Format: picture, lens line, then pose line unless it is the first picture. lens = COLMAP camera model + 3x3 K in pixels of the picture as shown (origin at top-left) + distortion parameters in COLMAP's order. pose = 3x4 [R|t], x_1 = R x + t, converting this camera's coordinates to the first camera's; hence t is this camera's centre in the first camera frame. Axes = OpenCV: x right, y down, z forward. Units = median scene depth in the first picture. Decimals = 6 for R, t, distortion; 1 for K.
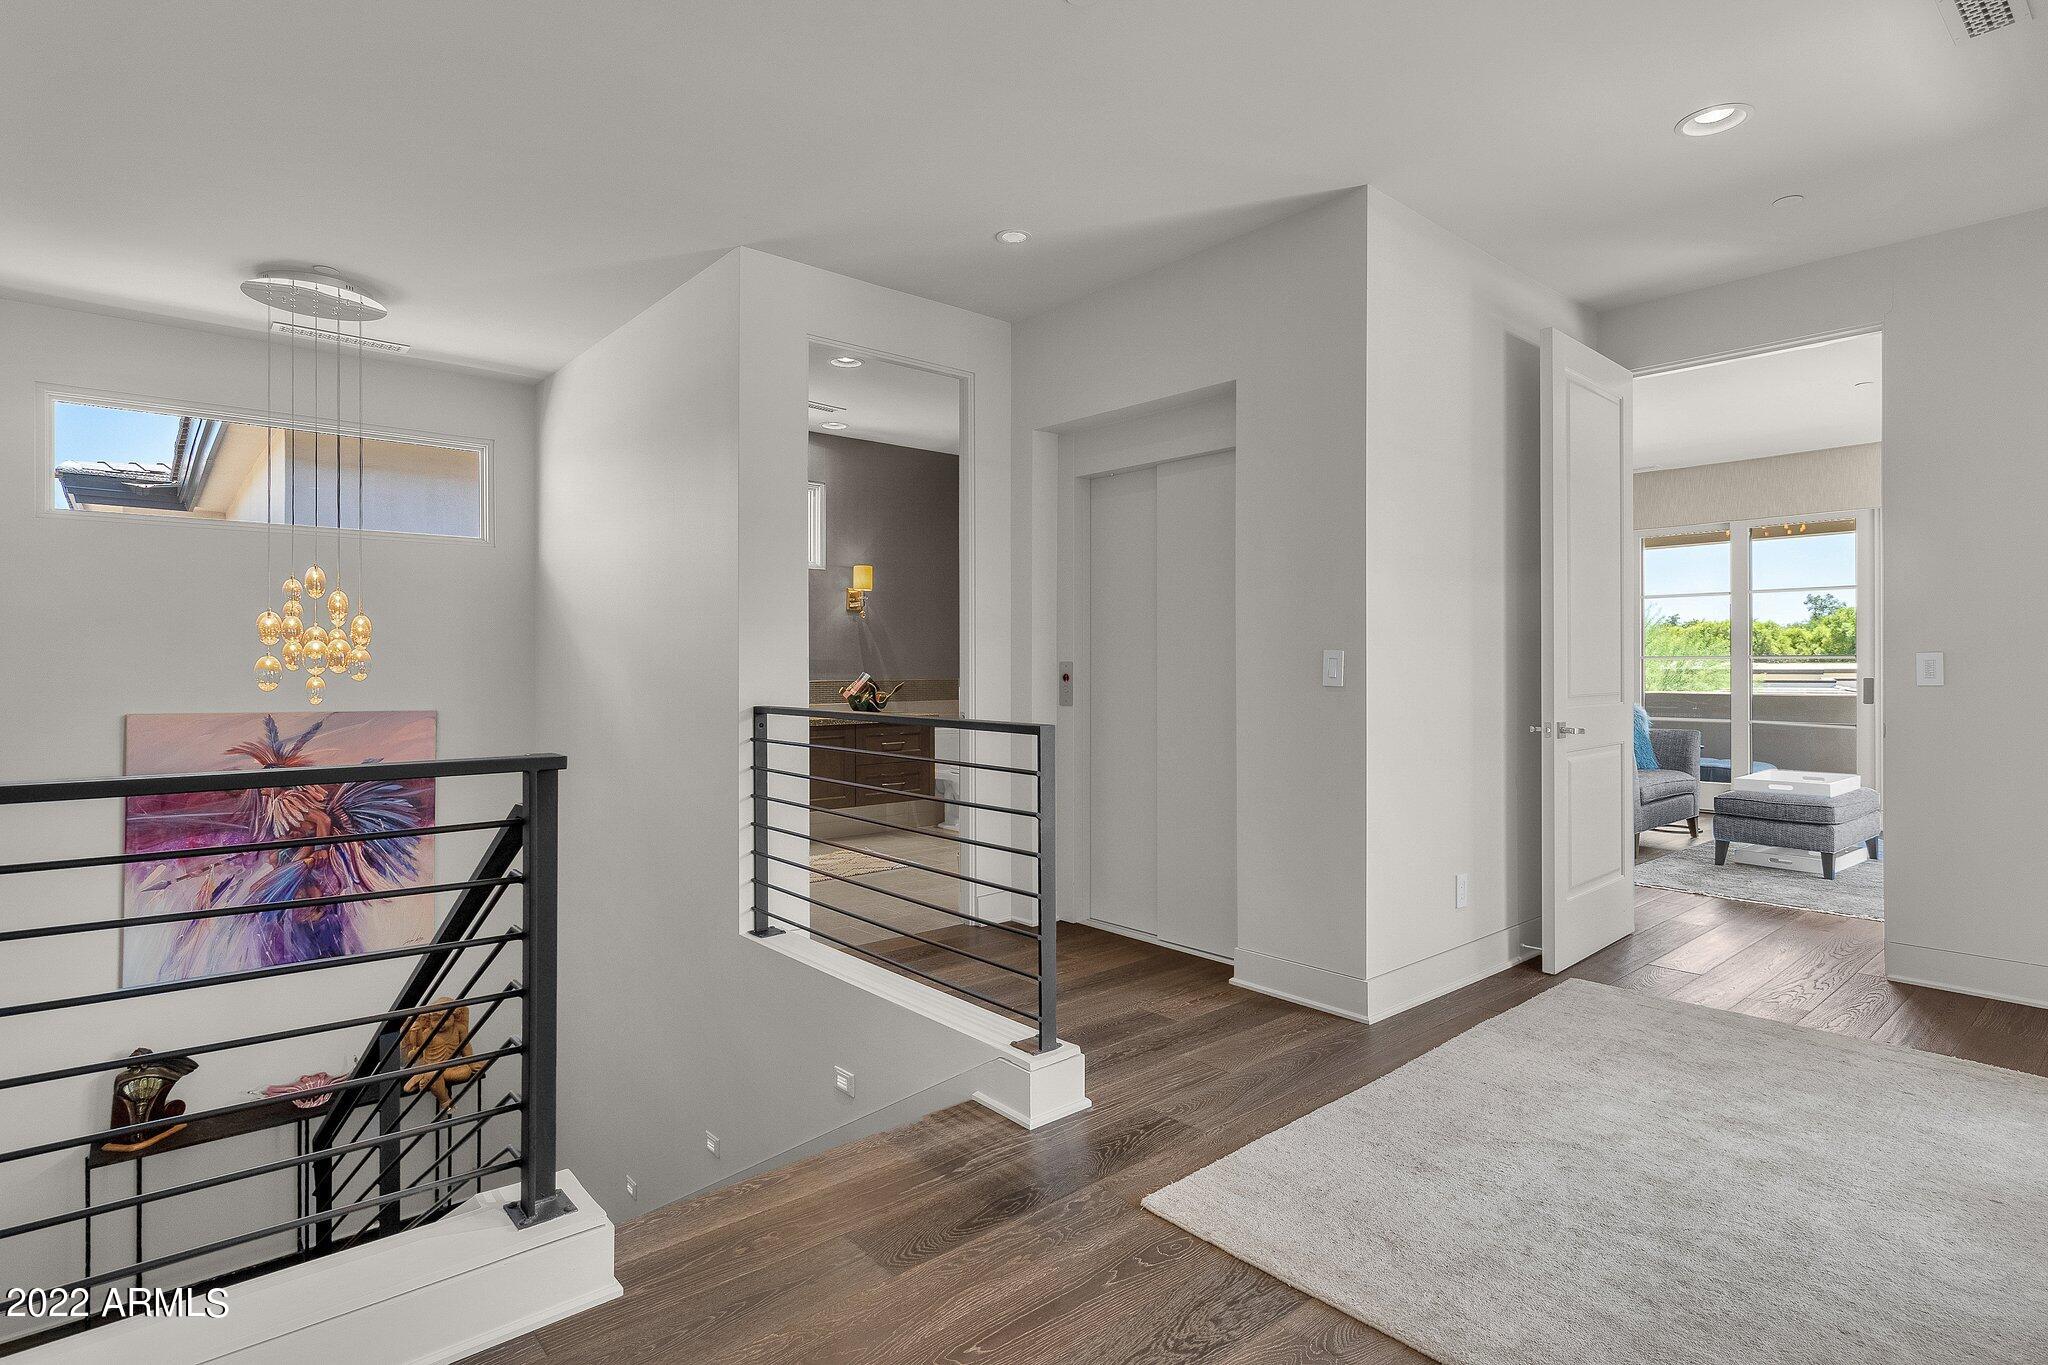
lens RADIAL K [[1015.0, 0, 1023.9], [0, 1015.0, 672.4], [0, 0, 1]] dist [-0.000002, -0.000300]
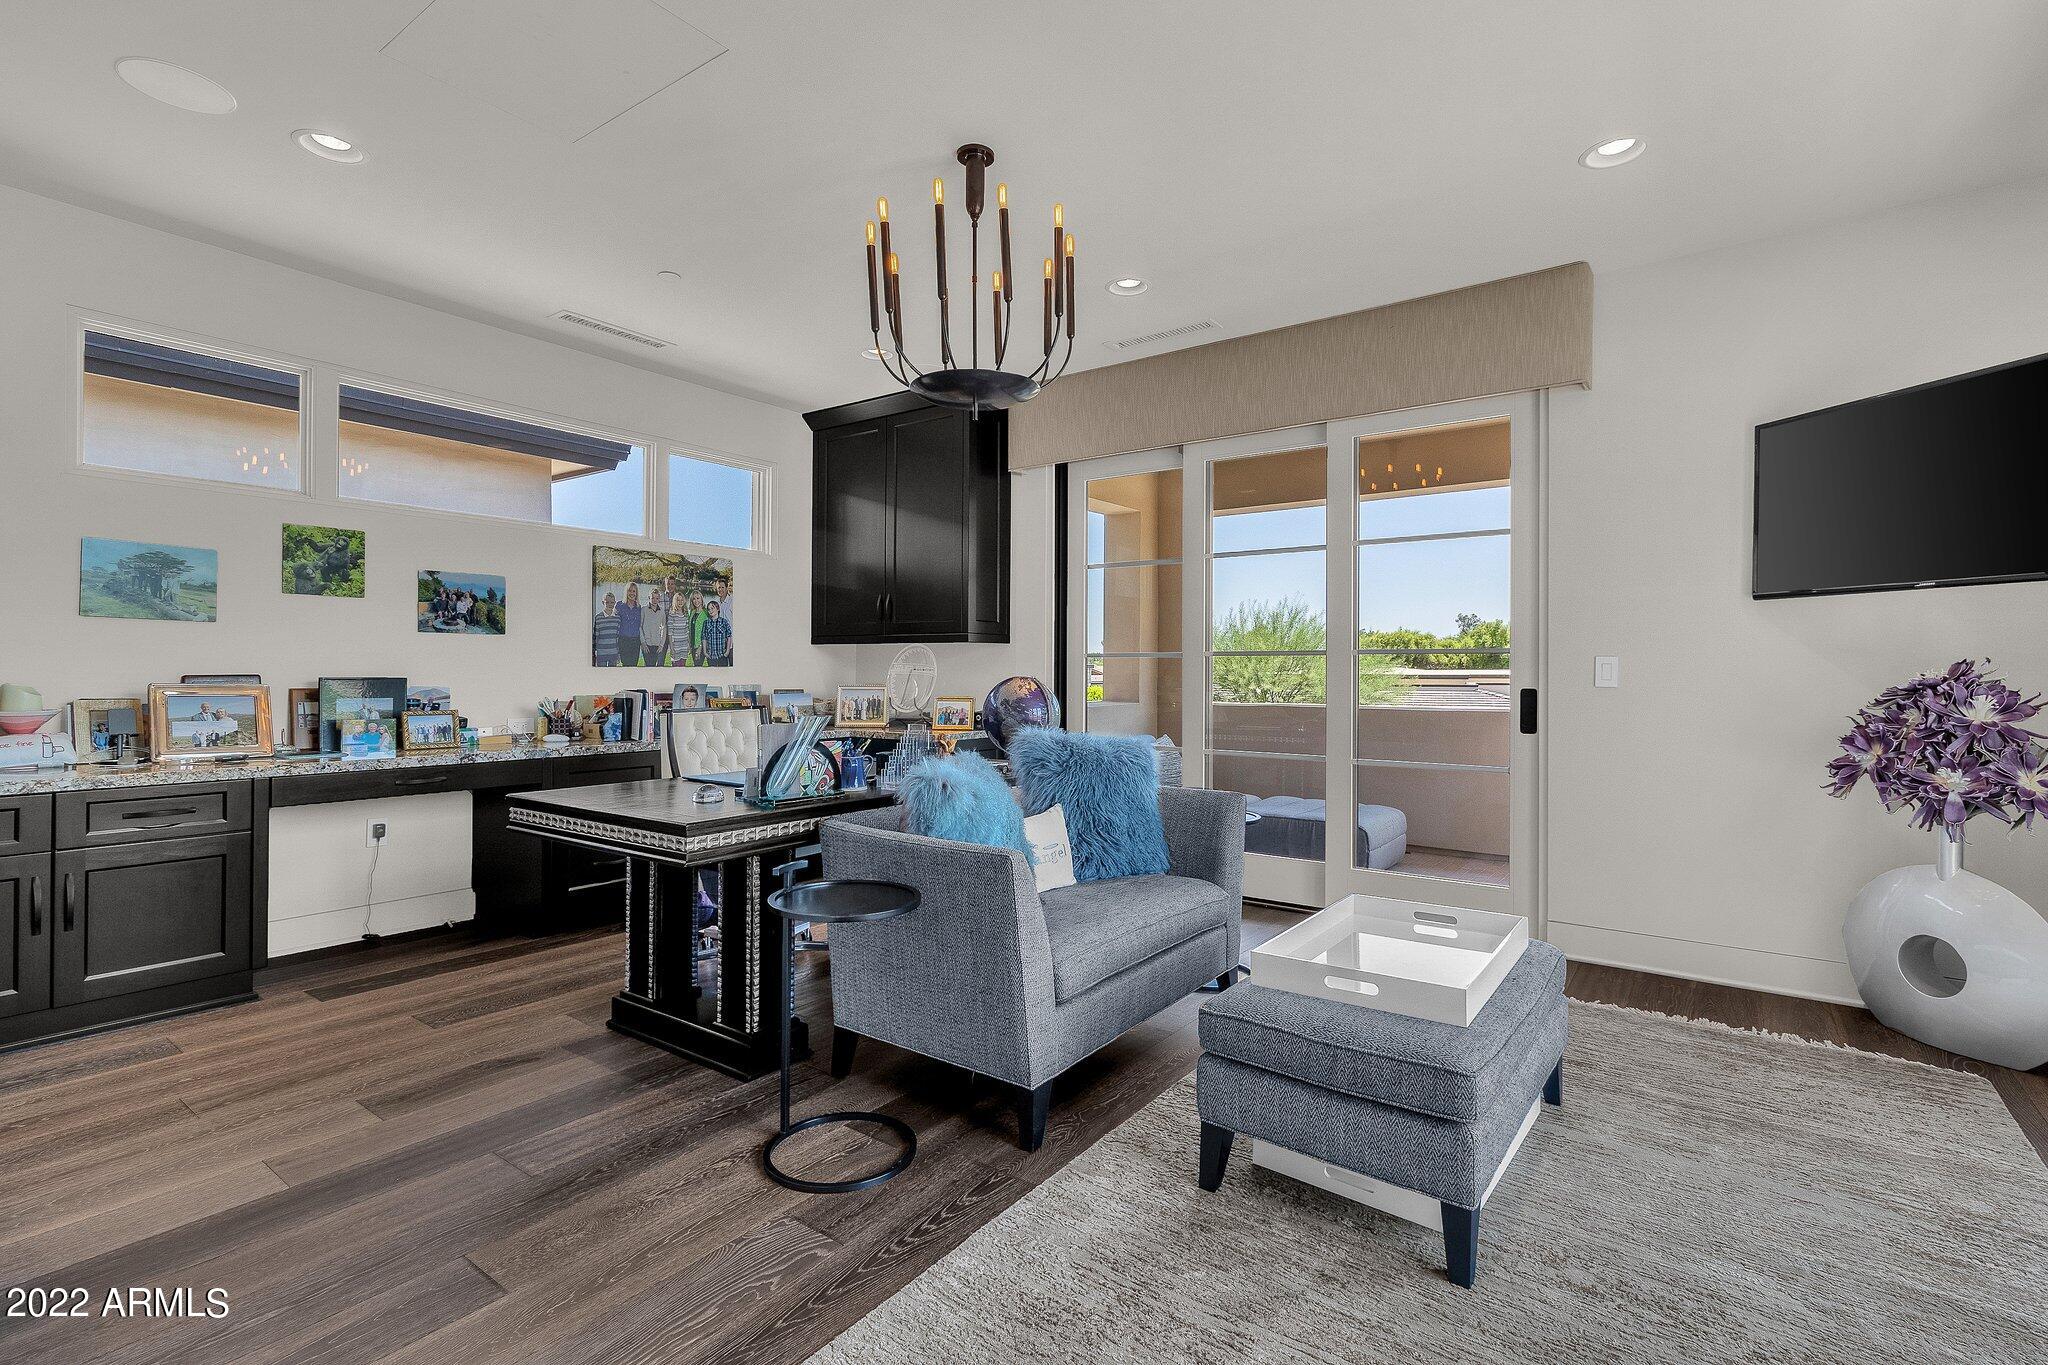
lens RADIAL K [[950.5, 0, 1018.0], [0, 950.5, 677.8], [0, 0, 1]] dist [0.000393, -0.000542]
pose [[0.974850, 0.009828, 0.222646, 0.529867], [-0.011302, 0.999922, 0.005345, -0.000569], [-0.222576, -0.007727, 0.974885, 0.665716]]
